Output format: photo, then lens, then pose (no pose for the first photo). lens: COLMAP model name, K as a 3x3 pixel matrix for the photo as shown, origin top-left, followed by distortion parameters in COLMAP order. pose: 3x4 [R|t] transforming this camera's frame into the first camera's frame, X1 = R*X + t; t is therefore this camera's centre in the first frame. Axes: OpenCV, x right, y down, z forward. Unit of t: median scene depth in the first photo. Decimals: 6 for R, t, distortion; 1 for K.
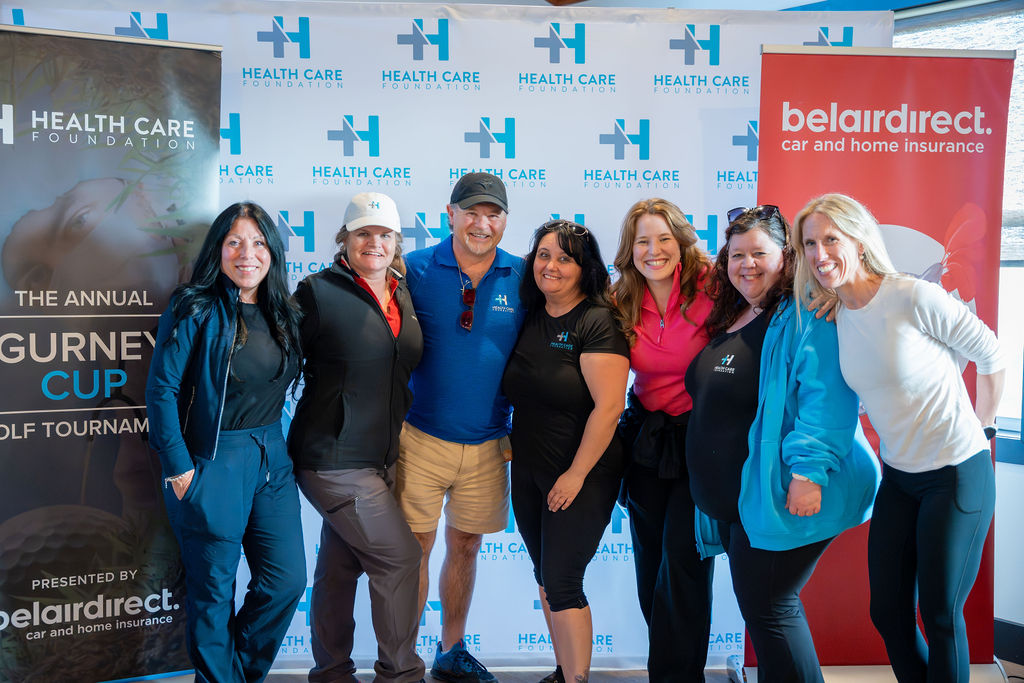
lens RADIAL K [[1155.7, 0, 491.8], [0, 1155.7, 327.7], [0, 0, 1]] dist [0.010299, -0.023902]
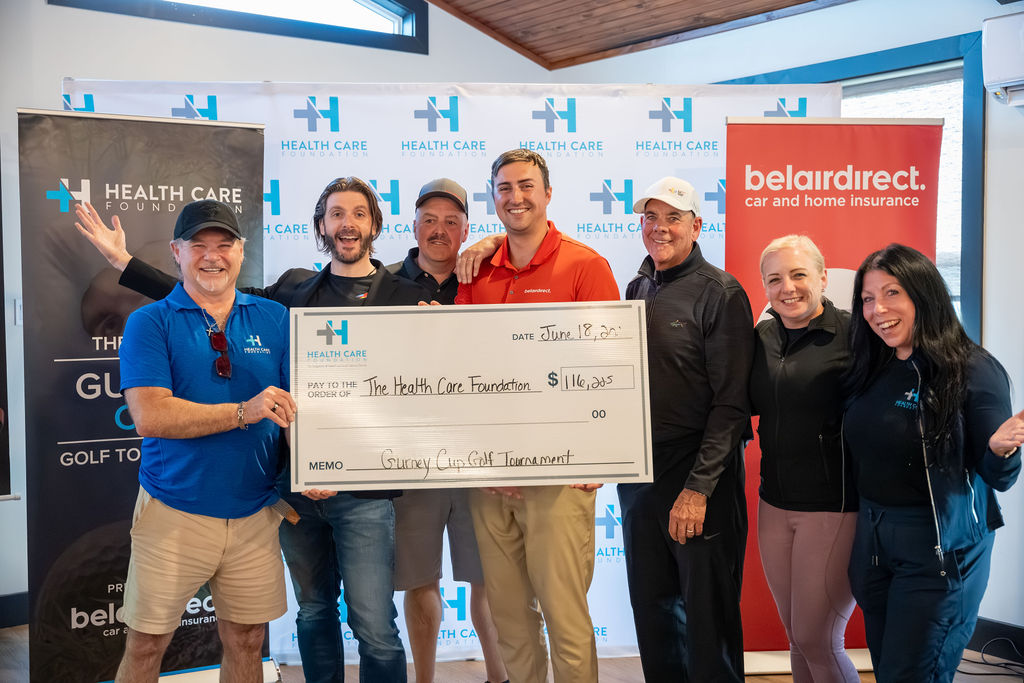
lens RADIAL K [[1101.4, 0, 512.0], [0, 1101.4, 341.5], [0, 0, 1]] dist [-0.001055, 0.024404]
pose [[0.999833, -0.014022, 0.011694, 0.000270], [0.014151, 0.999840, -0.010977, -0.008589], [-0.011538, 0.011141, 0.999871, -0.113932]]
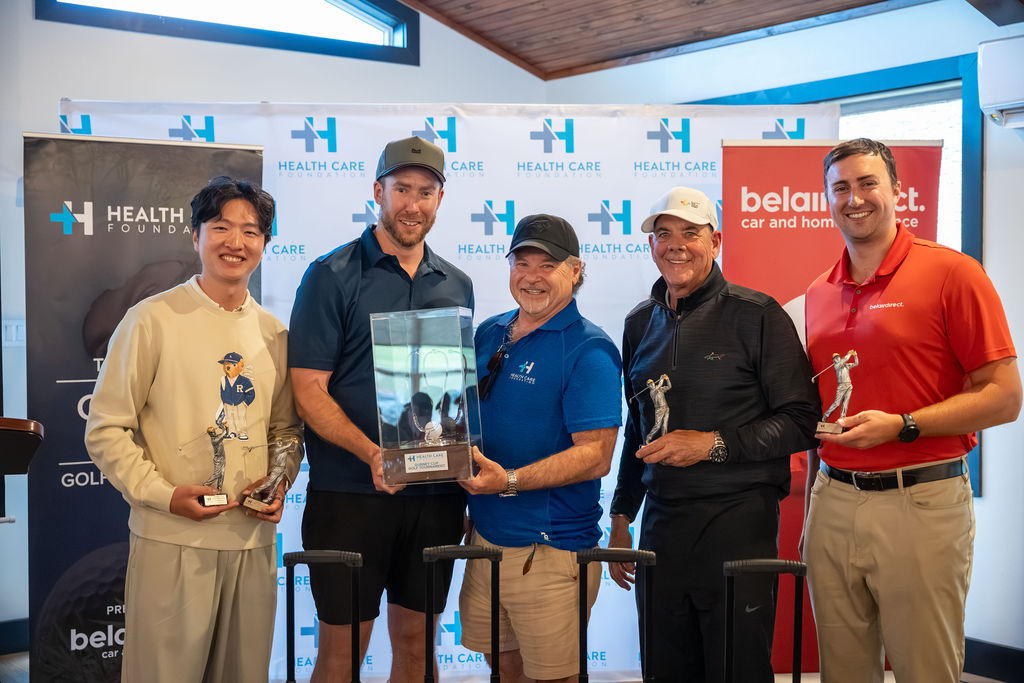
lens RADIAL K [[1205.7, 0, 518.4], [0, 1205.7, 350.7], [0, 0, 1]] dist [0.014102, 0.001169]
pose [[0.999536, -0.014488, 0.026775, -0.011725], [0.015076, 0.999646, -0.021916, -0.005931], [-0.026448, 0.022310, 0.999401, -0.224686]]
